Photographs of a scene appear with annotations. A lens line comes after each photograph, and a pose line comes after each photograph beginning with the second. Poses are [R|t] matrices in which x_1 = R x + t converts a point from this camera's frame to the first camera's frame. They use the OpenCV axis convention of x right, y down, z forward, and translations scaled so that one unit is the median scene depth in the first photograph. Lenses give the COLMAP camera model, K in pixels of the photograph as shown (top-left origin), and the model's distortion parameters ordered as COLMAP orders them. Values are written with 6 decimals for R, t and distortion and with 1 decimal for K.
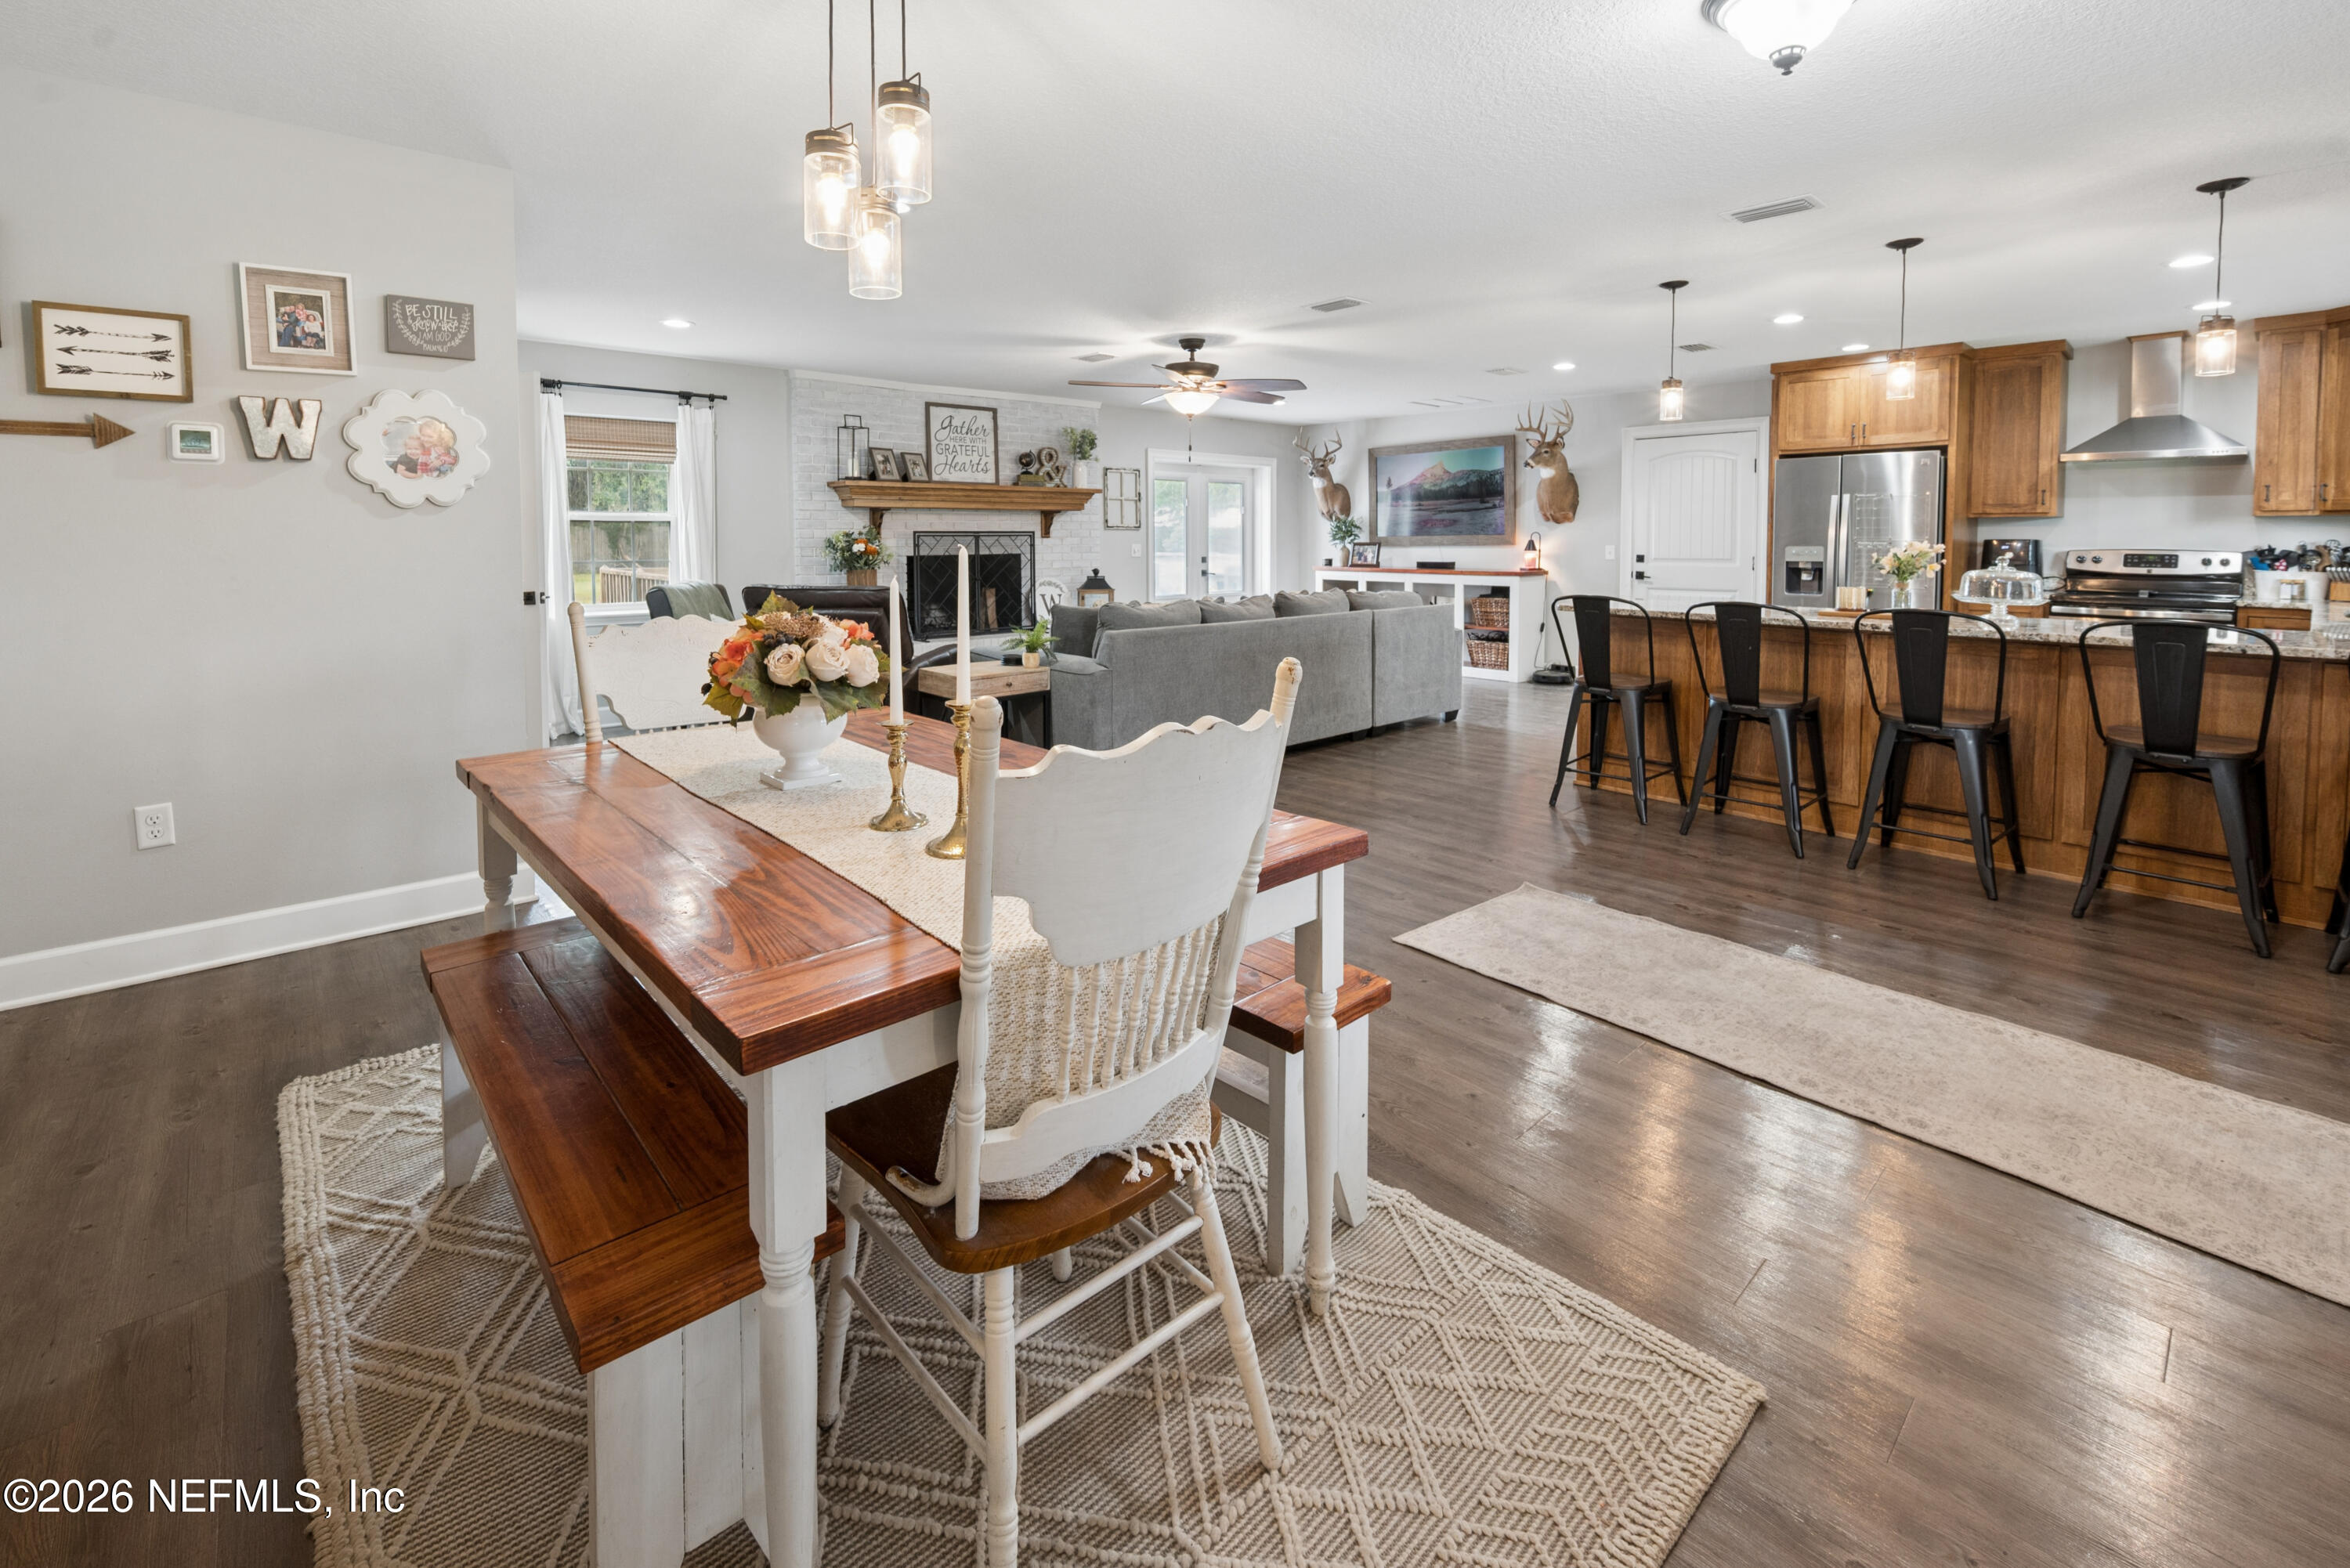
lens RADIAL K [[1022.8, 0, 1166.6], [0, 1022.8, 563.9], [0, 0, 1]] dist [-0.002190, -0.000091]
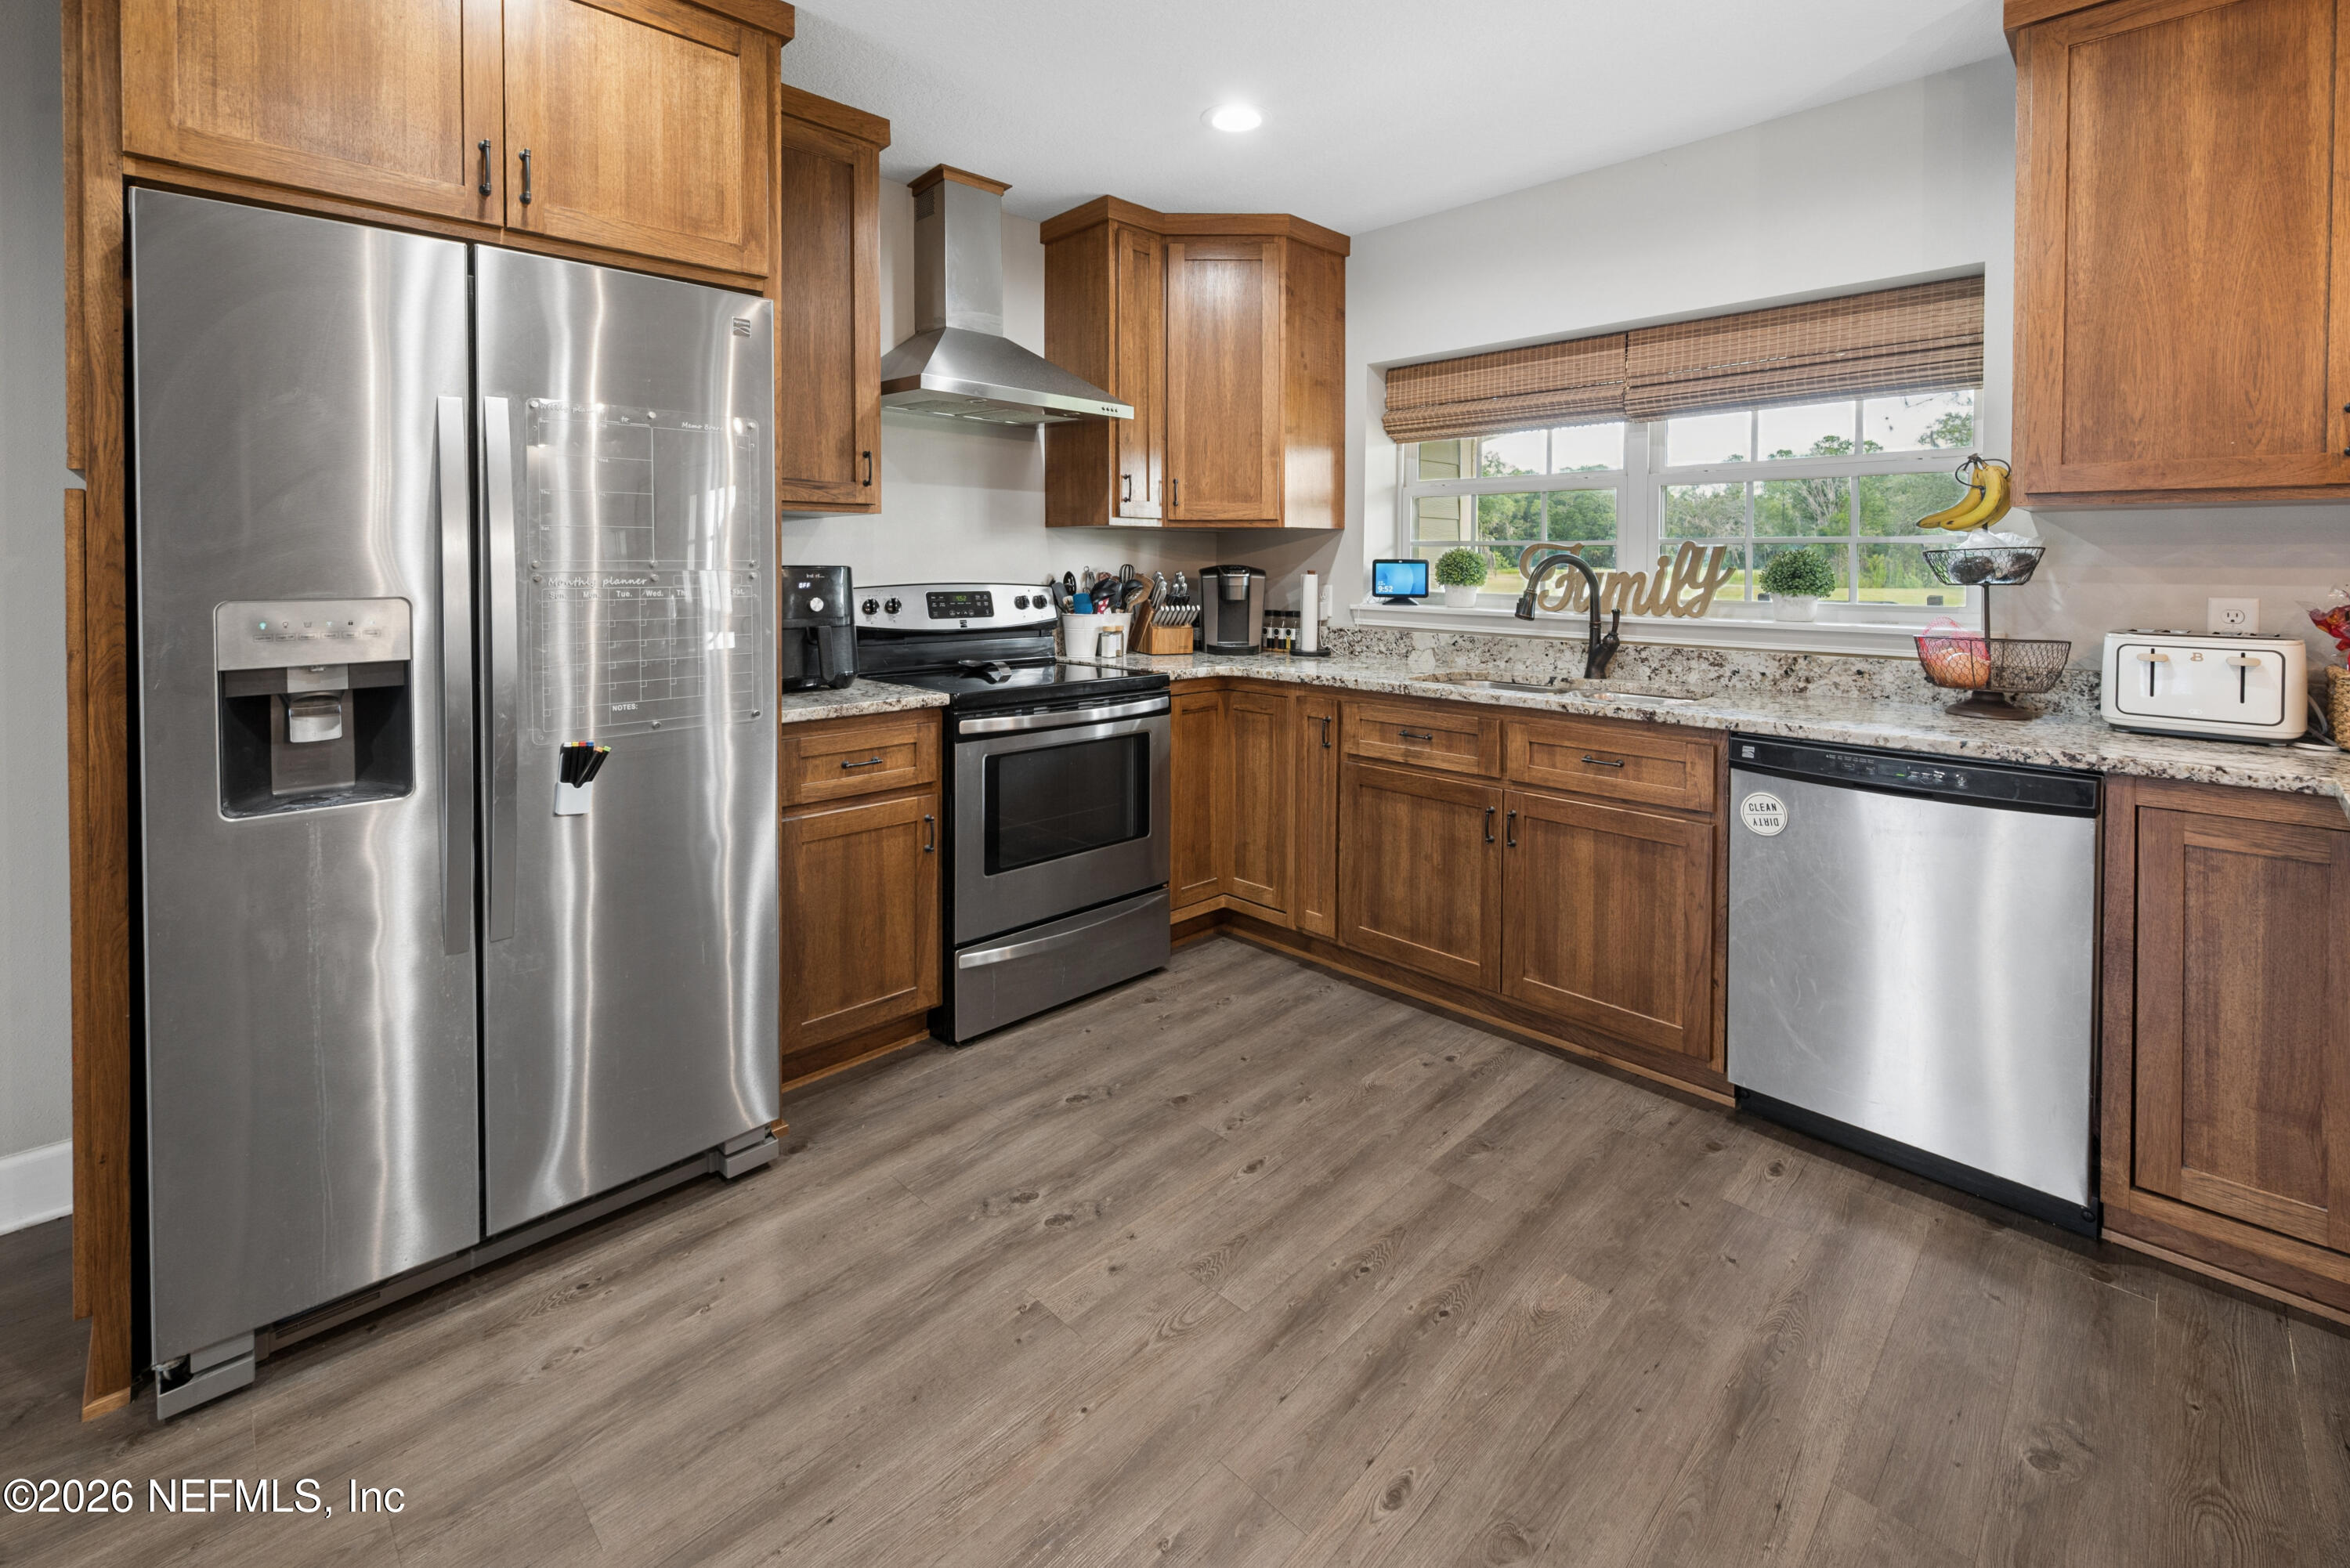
lens RADIAL K [[1013.7, 0, 1181.4], [0, 1013.7, 578.3], [0, 0, 1]] dist [-0.002396, -0.000600]
pose [[-0.036413, -0.019990, 0.999137, 0.417421], [0.023779, 0.999499, 0.020864, -0.024098], [-0.999054, 0.024519, -0.035919, 0.873223]]
